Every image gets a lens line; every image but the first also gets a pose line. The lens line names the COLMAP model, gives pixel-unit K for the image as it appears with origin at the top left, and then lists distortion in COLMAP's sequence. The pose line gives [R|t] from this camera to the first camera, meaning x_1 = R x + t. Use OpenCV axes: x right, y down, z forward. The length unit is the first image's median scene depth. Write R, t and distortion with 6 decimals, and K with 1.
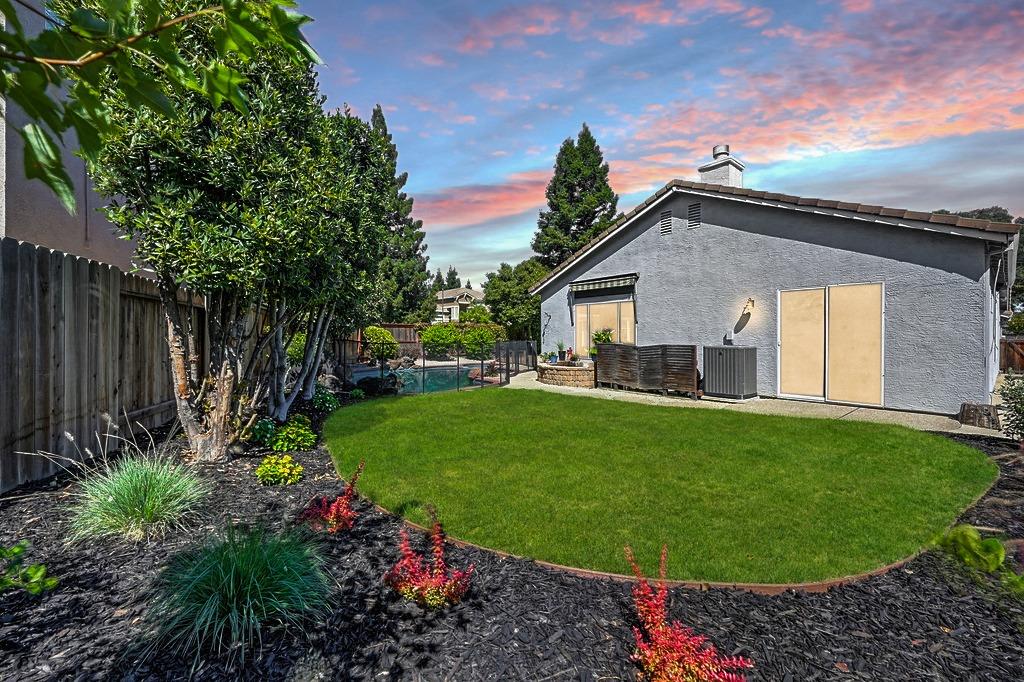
lens RADIAL K [[408.9, 0, 512.0], [0, 408.9, 337.7], [0, 0, 1]] dist [0.001278, -0.000613]
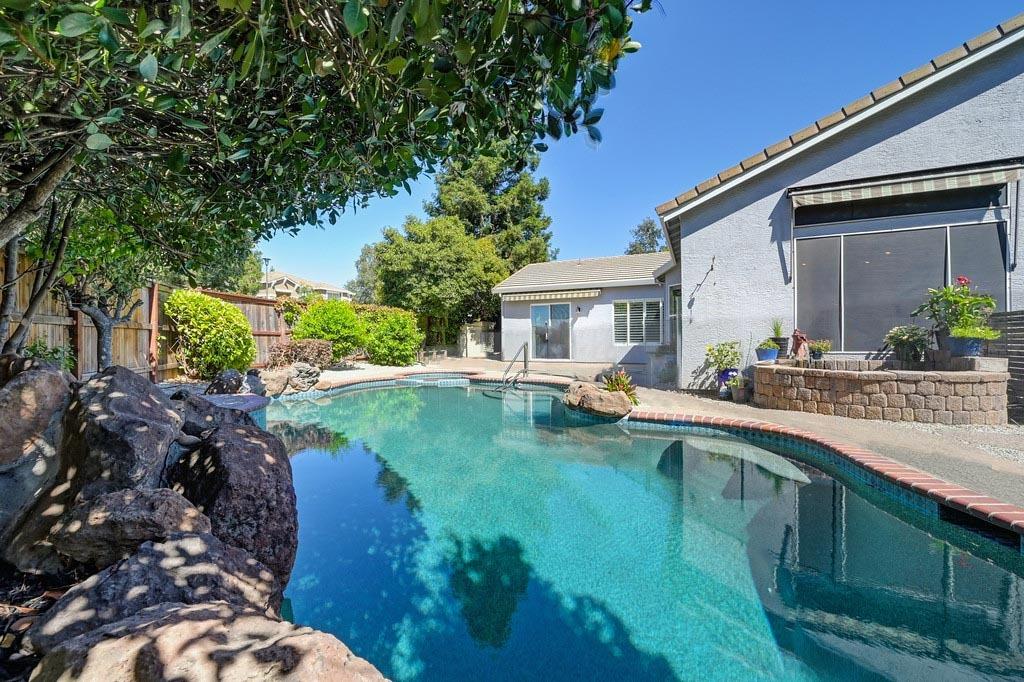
lens RADIAL K [[408.9, 0, 511.8], [0, 408.9, 341.1], [0, 0, 1]] dist [0.001278, -0.000613]
pose [[0.894360, -0.010248, 0.447231, -0.189056], [0.011070, 0.999938, 0.000775, 0.019133], [-0.447212, 0.004257, 0.894418, 0.391265]]
